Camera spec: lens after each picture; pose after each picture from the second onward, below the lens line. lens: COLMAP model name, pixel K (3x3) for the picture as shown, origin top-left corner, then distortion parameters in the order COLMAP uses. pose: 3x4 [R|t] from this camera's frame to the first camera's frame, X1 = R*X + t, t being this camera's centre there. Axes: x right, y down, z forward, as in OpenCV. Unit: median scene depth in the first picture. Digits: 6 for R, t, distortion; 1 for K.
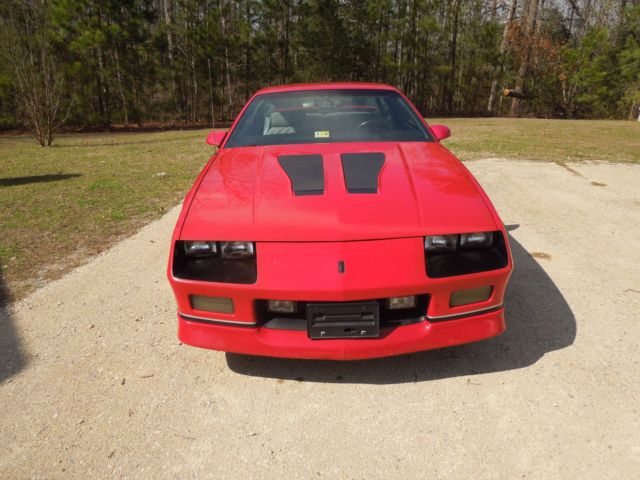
lens RADIAL K [[495.0, 0, 324.8], [0, 495.0, 238.6], [0, 0, 1]] dist [-0.015135, 0.013239]
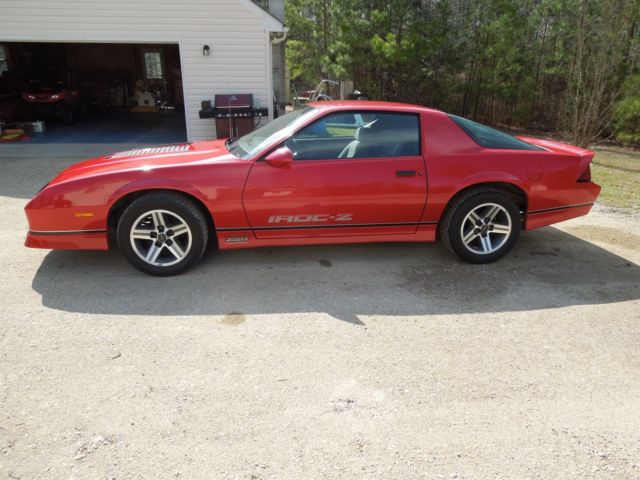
lens RADIAL K [[495.0, 0, 324.8], [0, 495.0, 238.6], [0, 0, 1]] dist [-0.015135, 0.013239]
pose [[0.126744, 0.315856, -0.940304, 1.028846], [-0.344870, 0.902843, 0.256787, -0.302079], [0.930054, 0.291736, 0.223359, 0.804744]]
